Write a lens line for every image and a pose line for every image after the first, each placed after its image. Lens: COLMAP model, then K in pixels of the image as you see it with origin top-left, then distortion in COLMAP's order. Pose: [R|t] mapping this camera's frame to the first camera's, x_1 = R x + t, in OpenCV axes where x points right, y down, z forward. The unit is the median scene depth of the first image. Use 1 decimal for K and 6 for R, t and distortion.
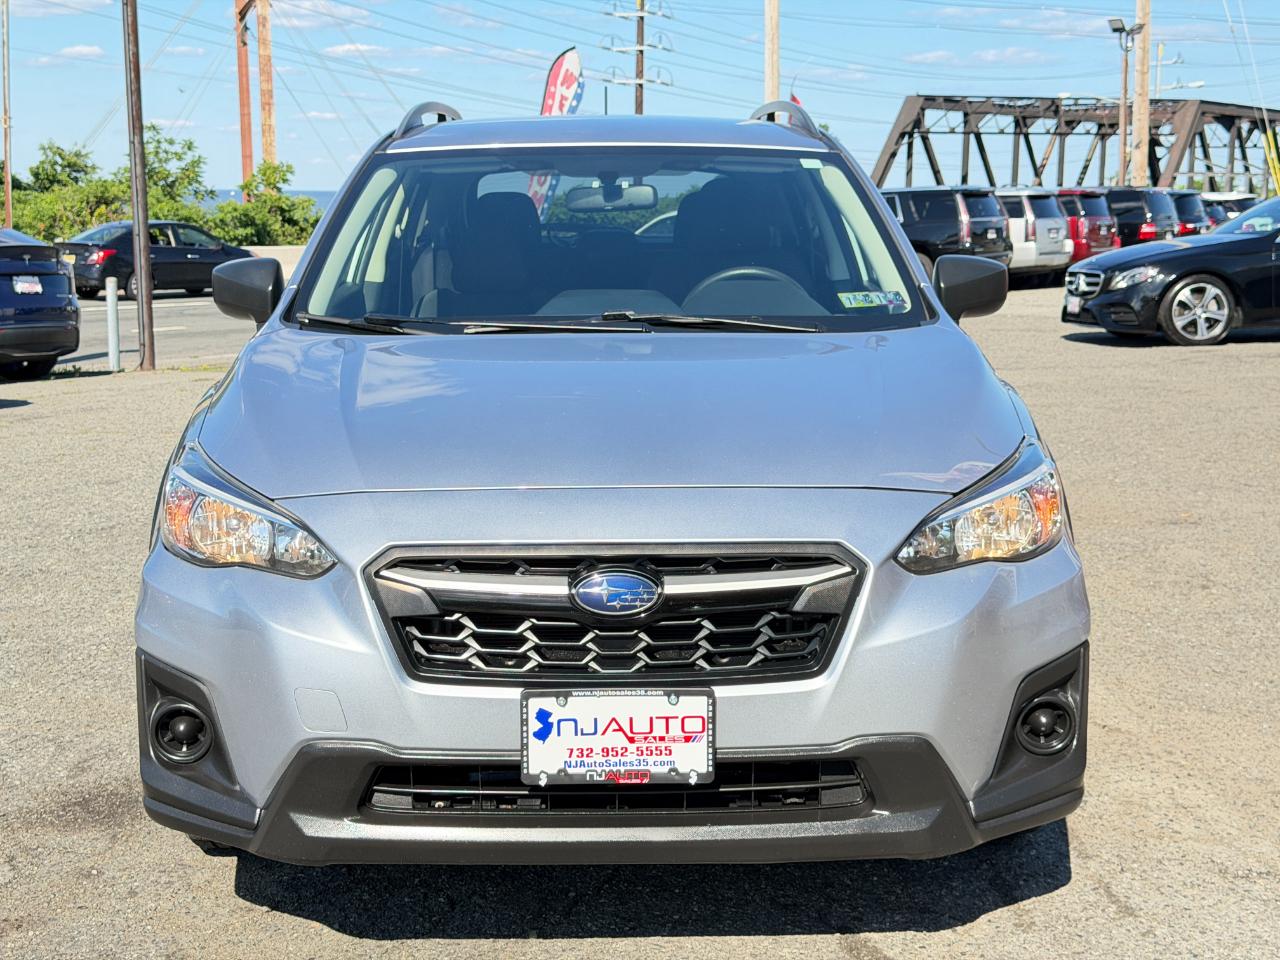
lens RADIAL K [[1822.0, 0, 640.0], [0, 1822.0, 480.0], [0, 0, 1]] dist [0.121763, -0.031805]
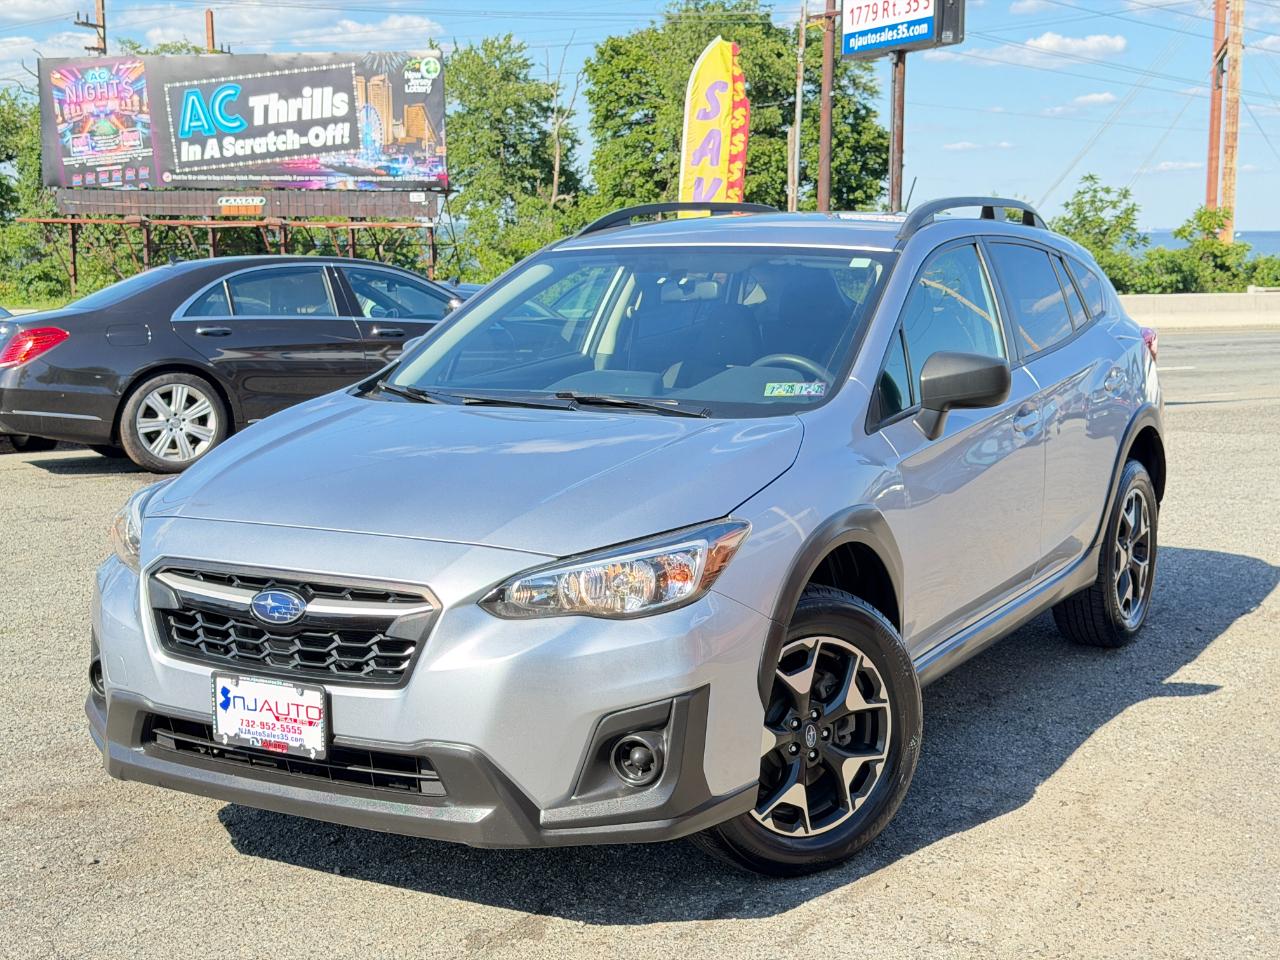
lens RADIAL K [[1822.0, 0, 640.0], [0, 1822.0, 480.0], [0, 0, 1]] dist [0.121763, -0.031805]
pose [[0.855993, 0.067060, -0.512620, 0.886737], [-0.078242, 0.996934, -0.000233, -0.050395], [0.511033, 0.040308, 0.858616, -0.016021]]
